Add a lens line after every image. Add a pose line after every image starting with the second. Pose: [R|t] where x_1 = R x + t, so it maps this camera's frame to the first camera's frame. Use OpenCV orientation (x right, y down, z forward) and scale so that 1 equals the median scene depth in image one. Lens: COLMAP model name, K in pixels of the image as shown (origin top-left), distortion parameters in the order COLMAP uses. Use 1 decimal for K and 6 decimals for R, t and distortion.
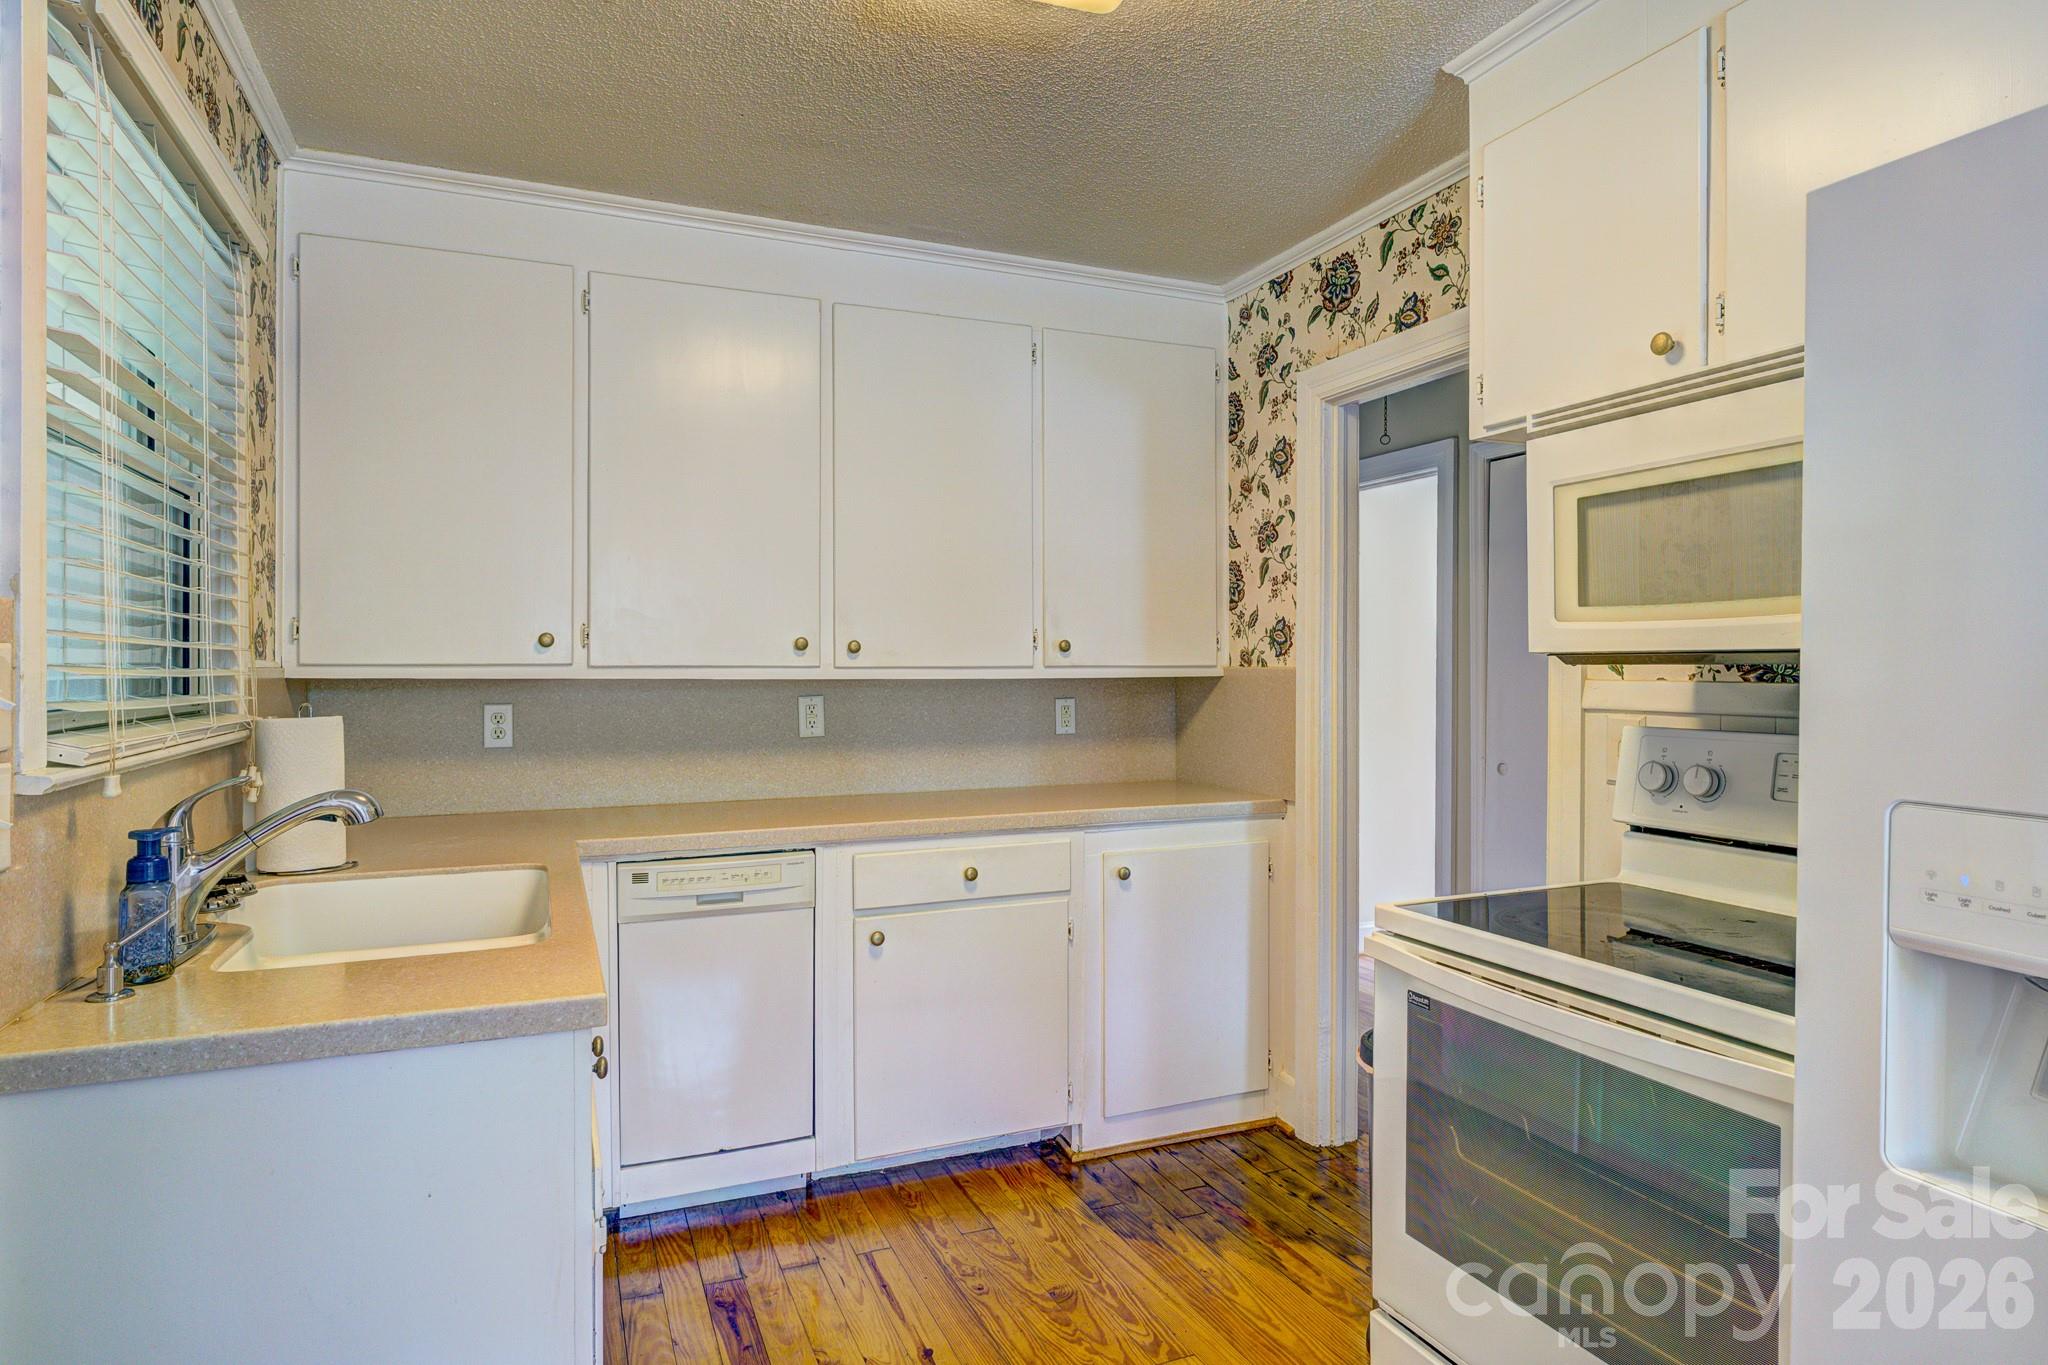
lens RADIAL K [[1145.8, 0, 1017.6], [0, 1145.8, 680.8], [0, 0, 1]] dist [-0.004175, 0.001736]
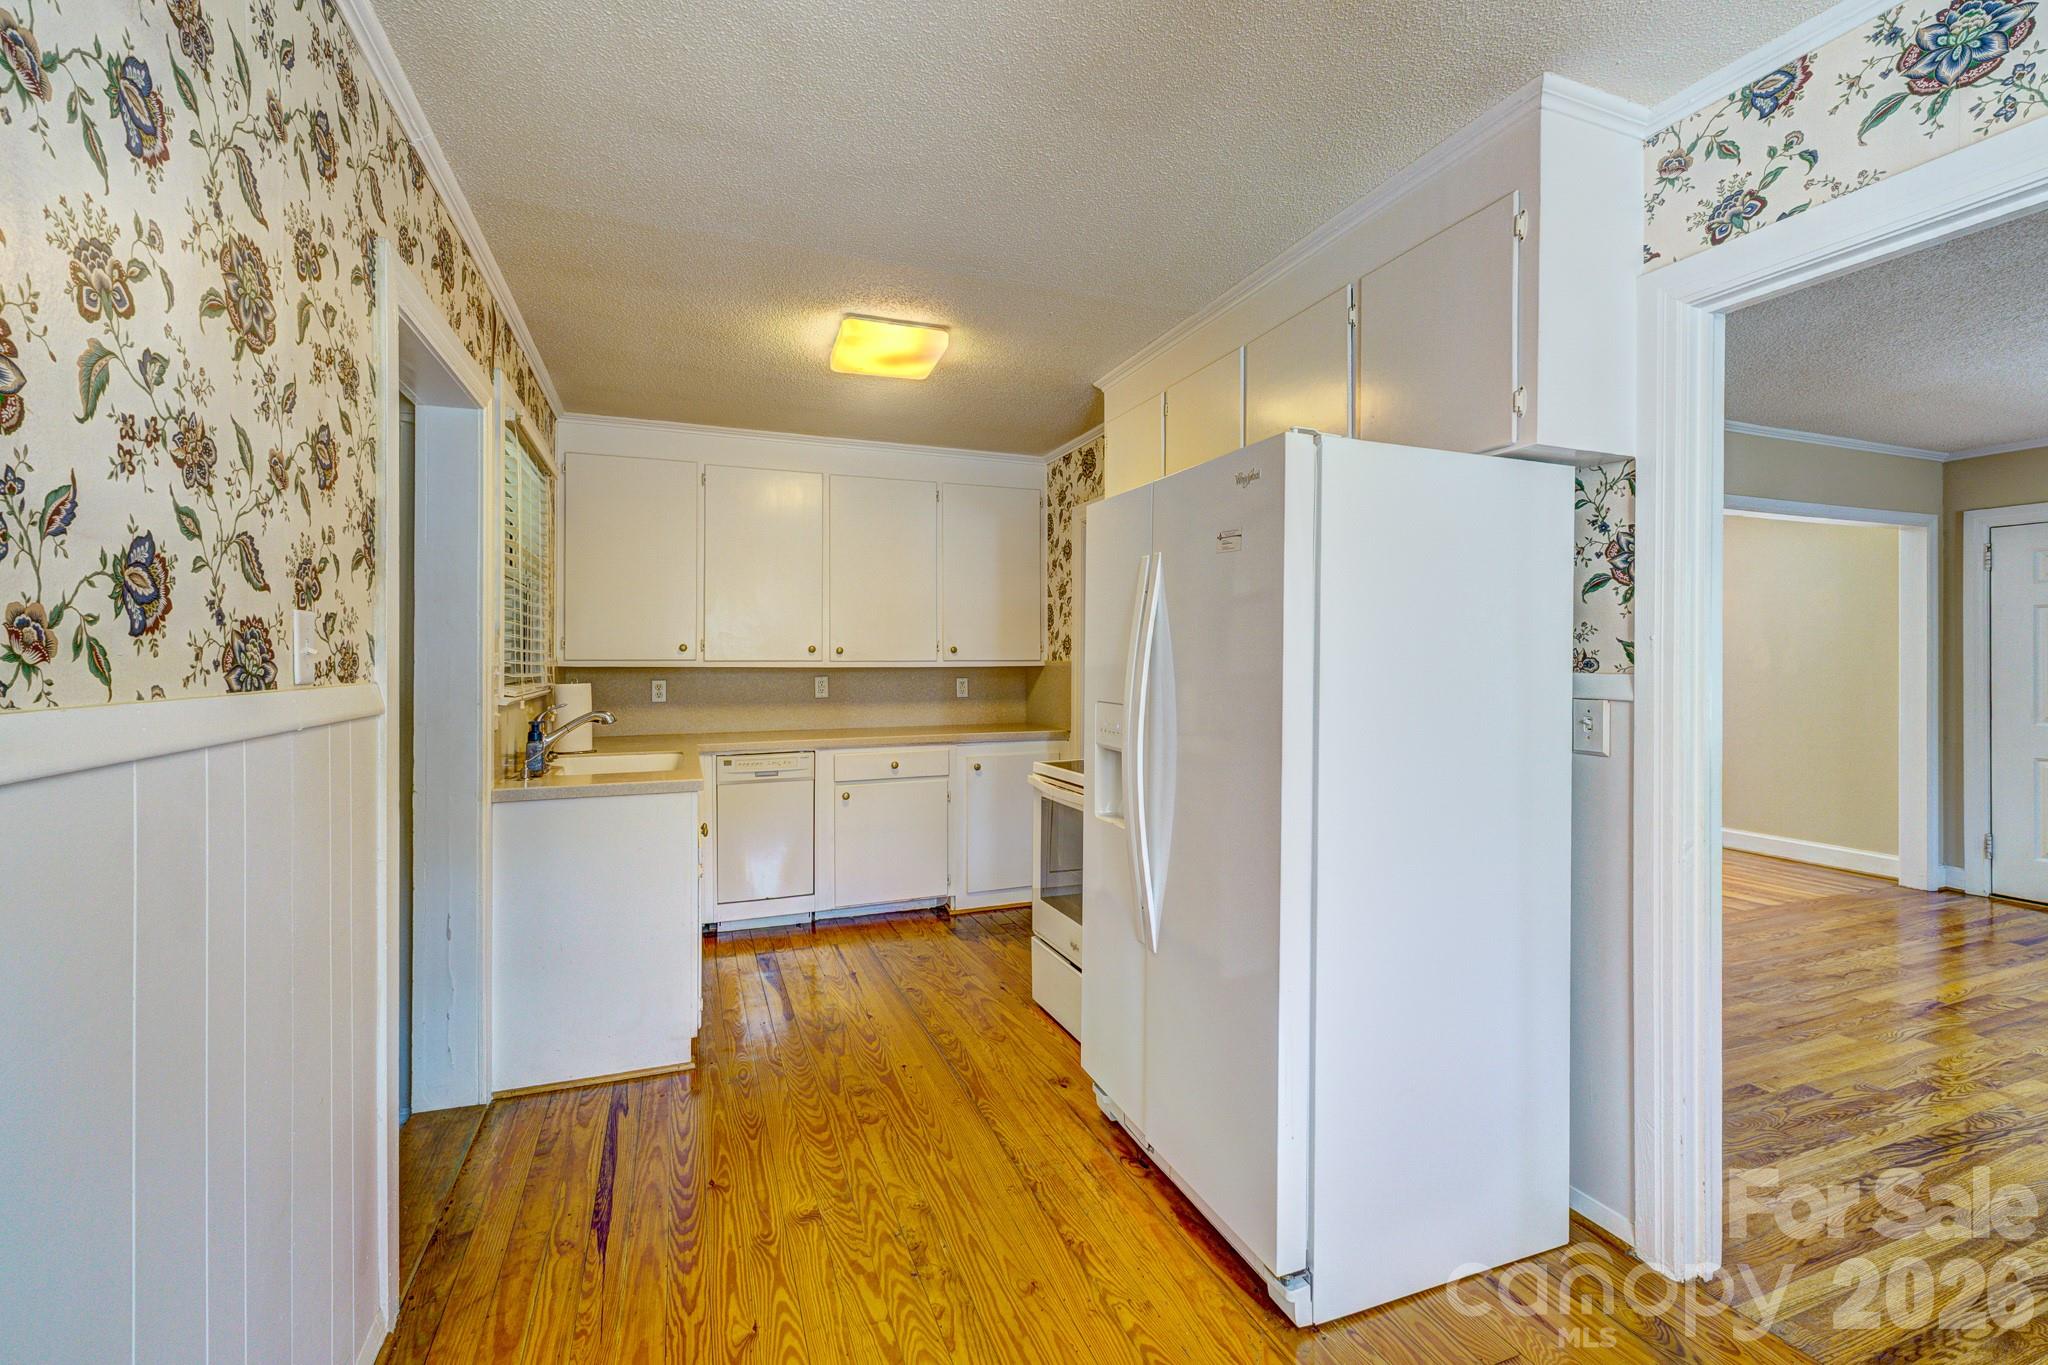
lens RADIAL K [[858.4, 0, 1014.8], [0, 858.4, 663.8], [0, 0, 1]] dist [0.002349, 0.000407]
pose [[0.999679, -0.001003, -0.025333, 0.194688], [0.000758, 0.999953, -0.009663, 0.007335], [0.025341, 0.009641, 0.999632, -0.459241]]
